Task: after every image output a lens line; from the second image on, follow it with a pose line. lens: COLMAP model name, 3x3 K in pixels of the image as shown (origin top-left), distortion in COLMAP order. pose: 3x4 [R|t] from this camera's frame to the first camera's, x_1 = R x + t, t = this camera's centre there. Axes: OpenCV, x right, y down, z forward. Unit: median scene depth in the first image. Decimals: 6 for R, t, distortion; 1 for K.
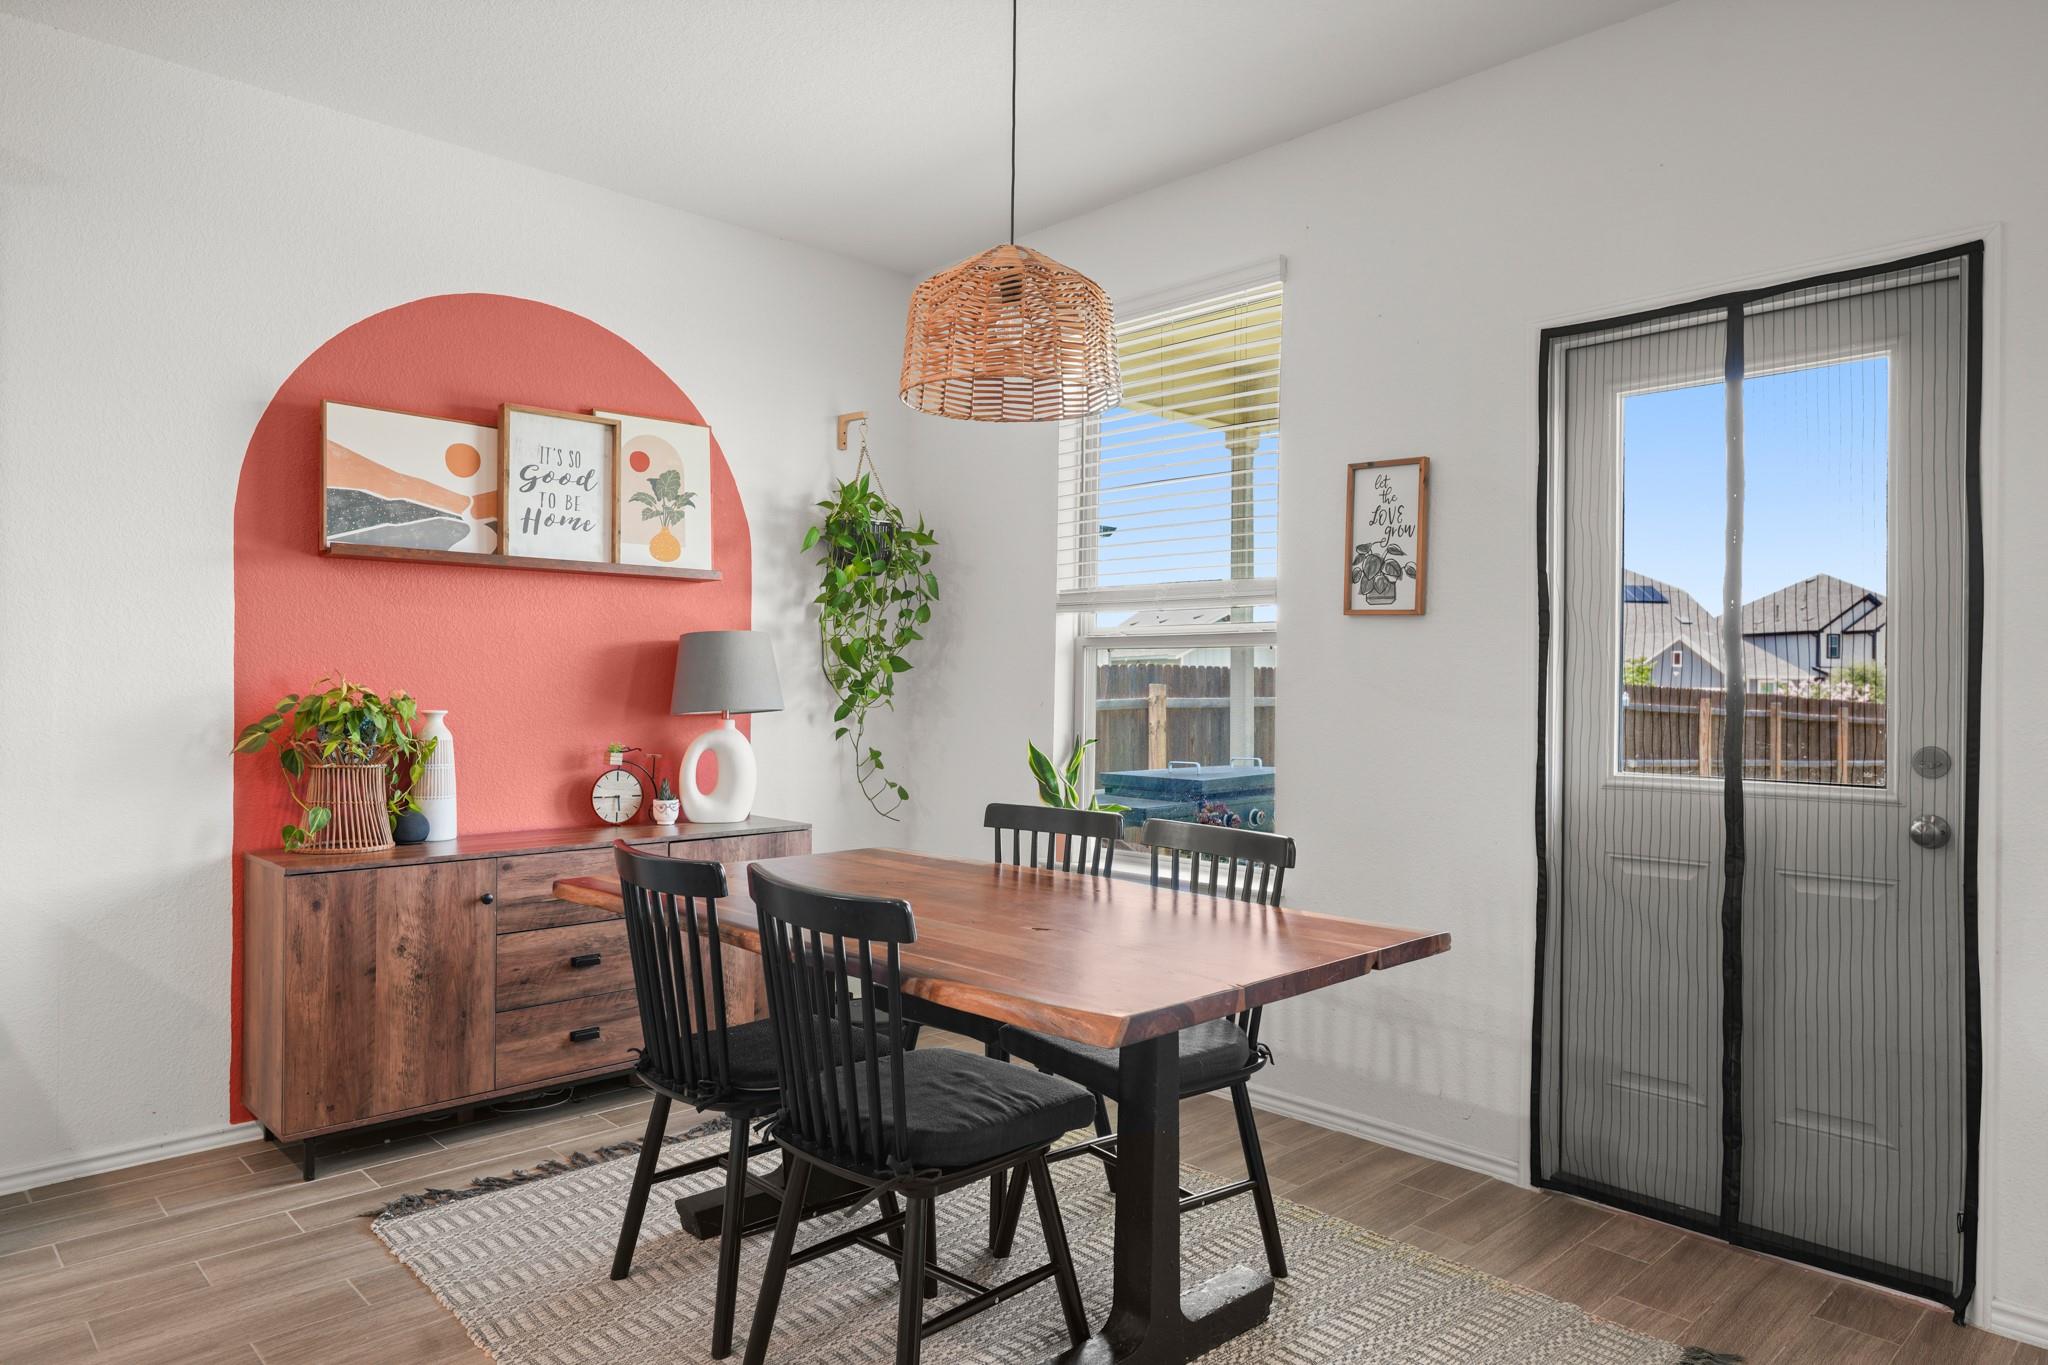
lens RADIAL K [[1266.7, 0, 1024.0], [0, 1266.7, 682.5], [0, 0, 1]] dist [-0.000867, -0.000855]
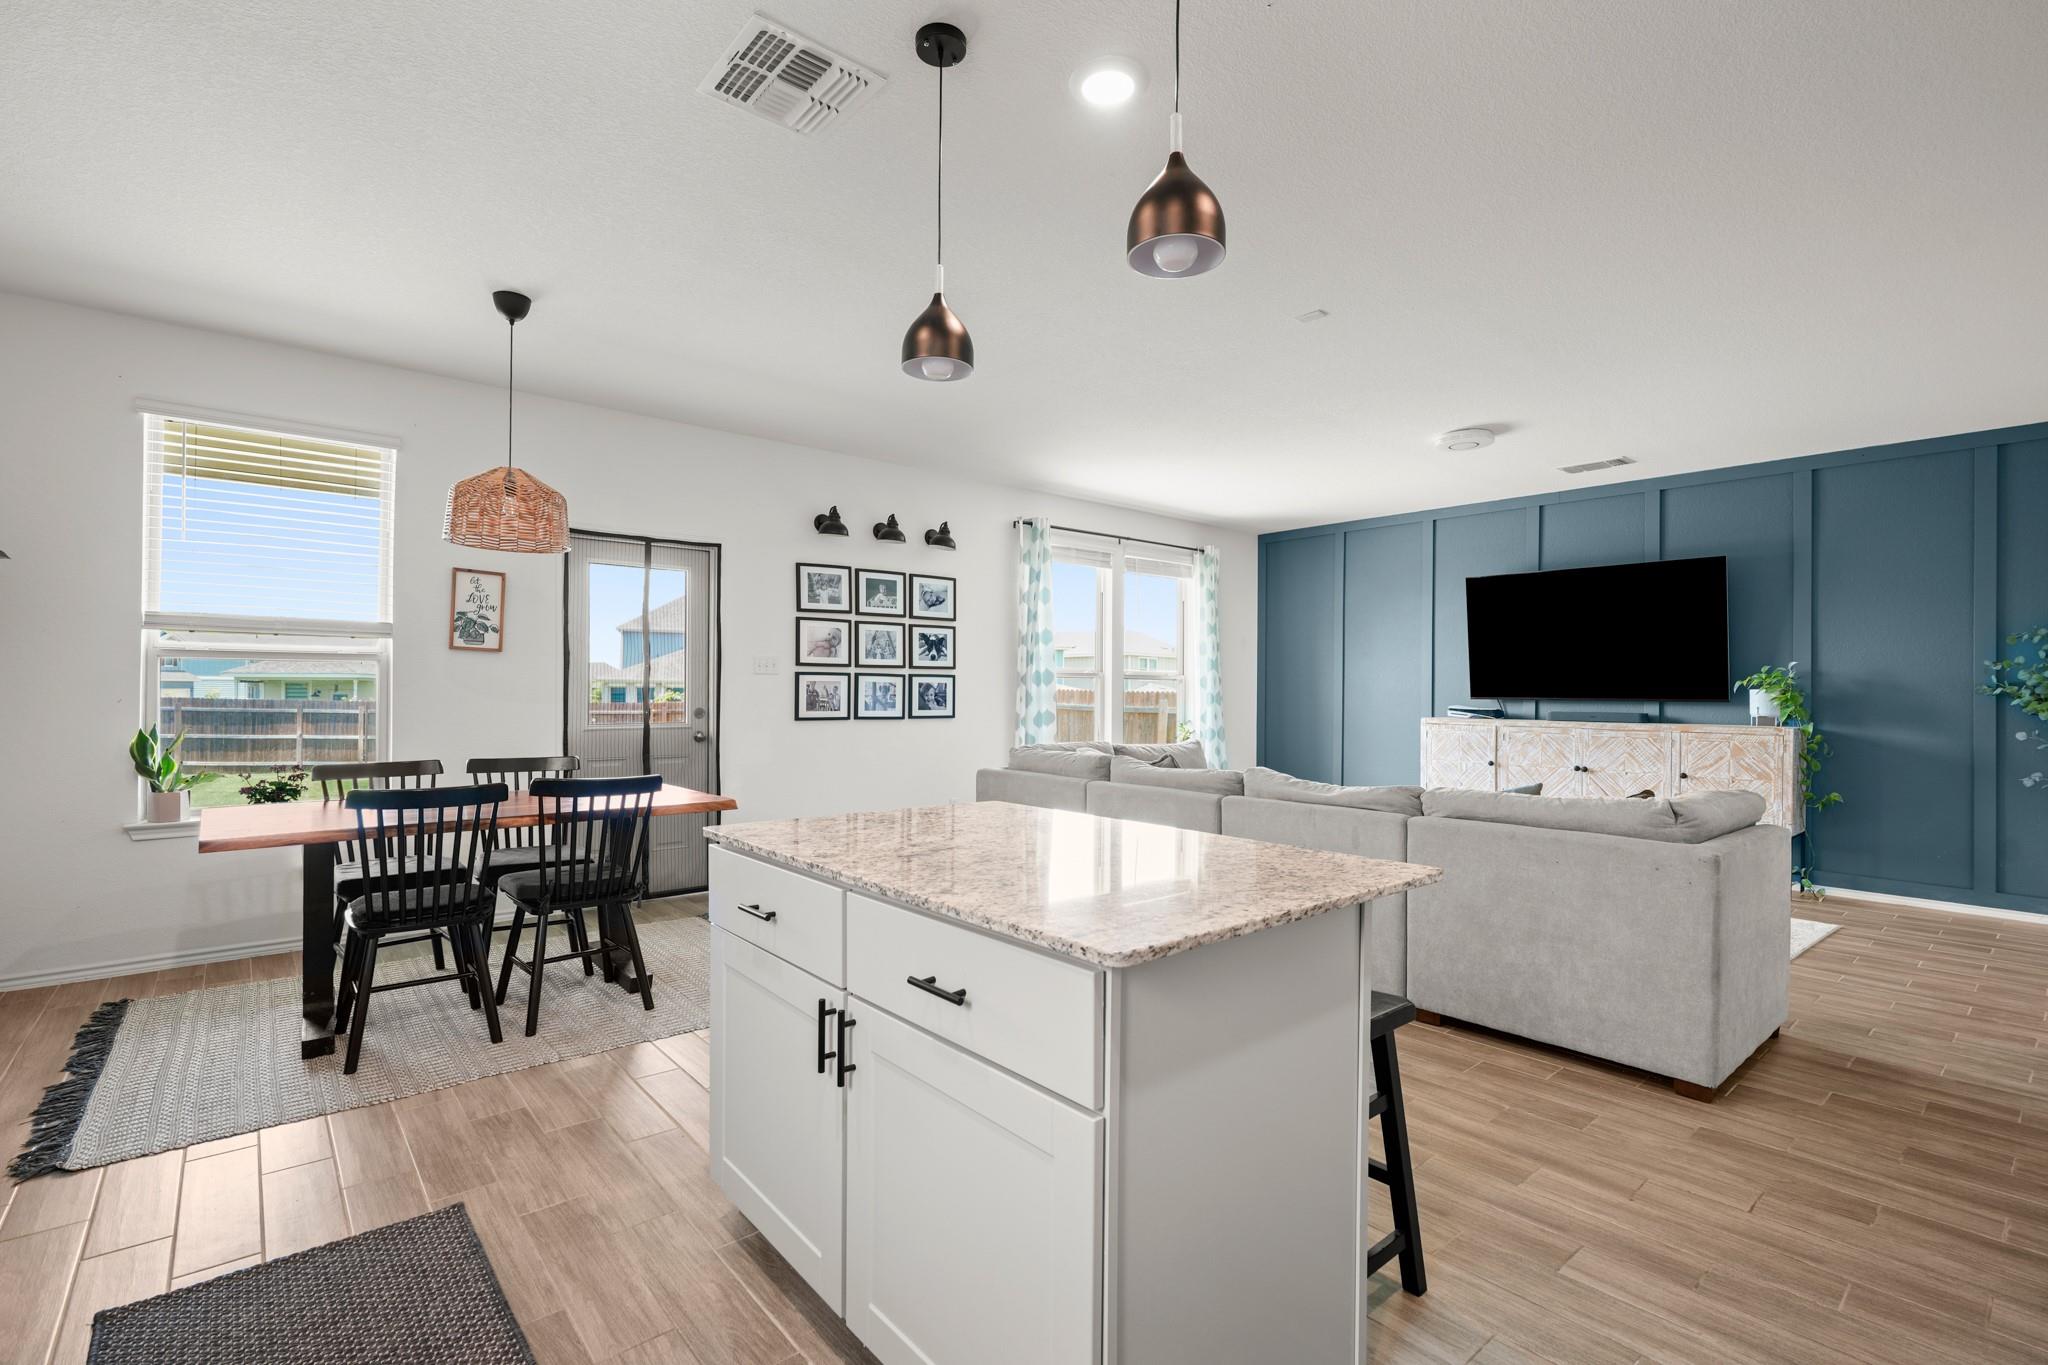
lens RADIAL K [[929.0, 0, 1033.5], [0, 929.0, 688.3], [0, 0, 1]] dist [-0.000829, 0.000309]
pose [[0.052648, -0.005896, 0.998596, -0.933944], [-0.009495, 0.999934, 0.006404, -0.011311], [-0.998568, -0.009819, 0.052588, 0.074255]]
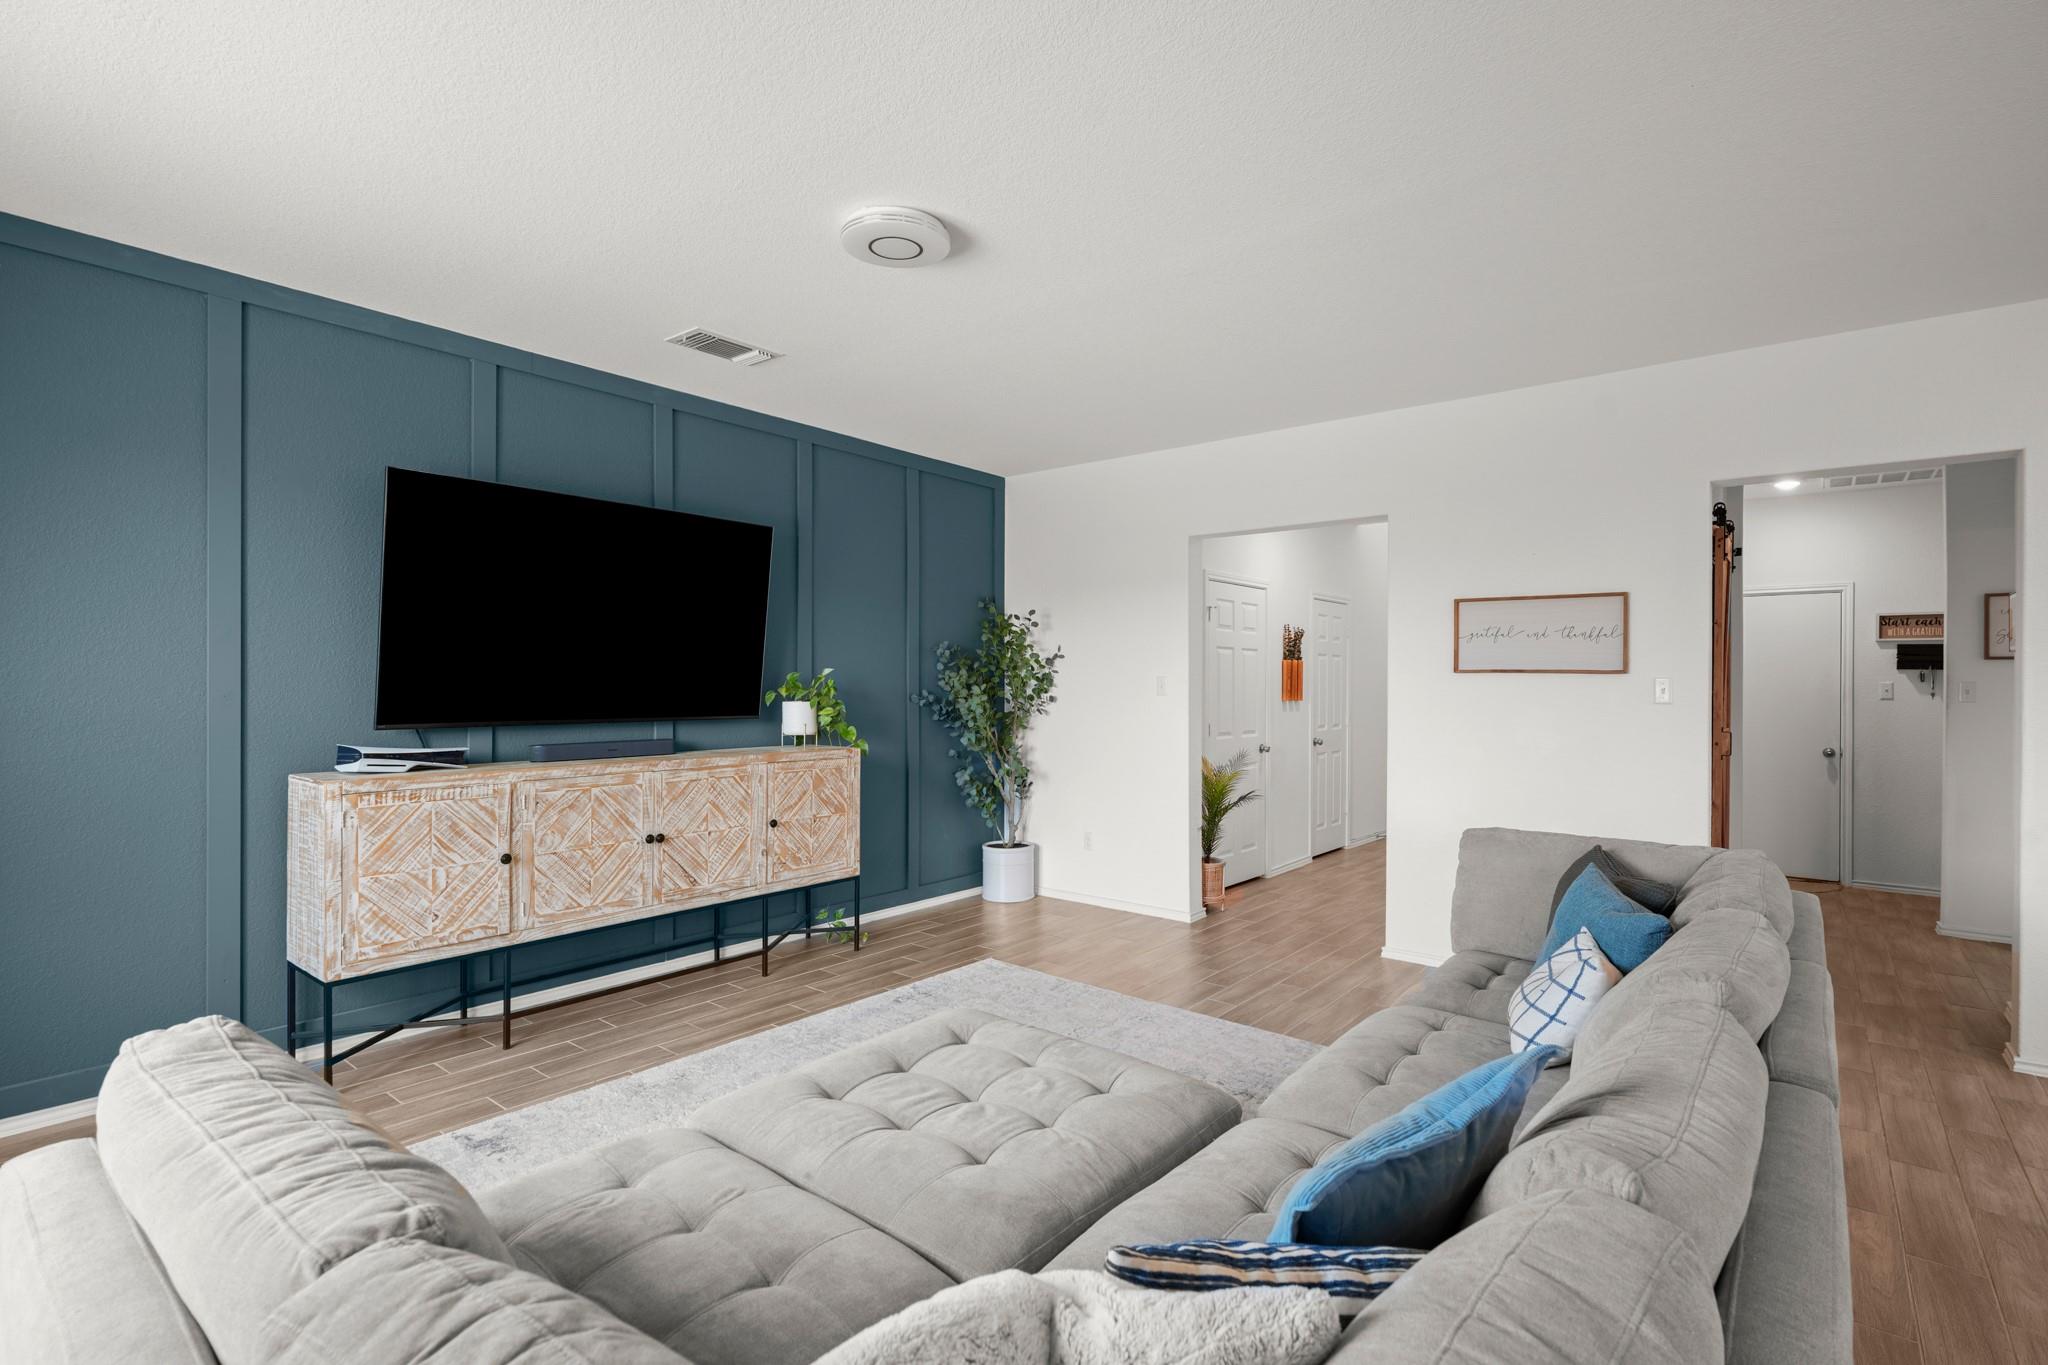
lens RADIAL K [[960.8, 0, 1024.0], [0, 960.8, 682.5], [0, 0, 1]] dist [-0.001188, -0.000182]
pose [[-0.992652, -0.015166, -0.120050, 0.520967], [-0.015091, 0.999885, -0.001534, -0.038860], [0.120060, 0.000289, -0.992767, 0.260321]]
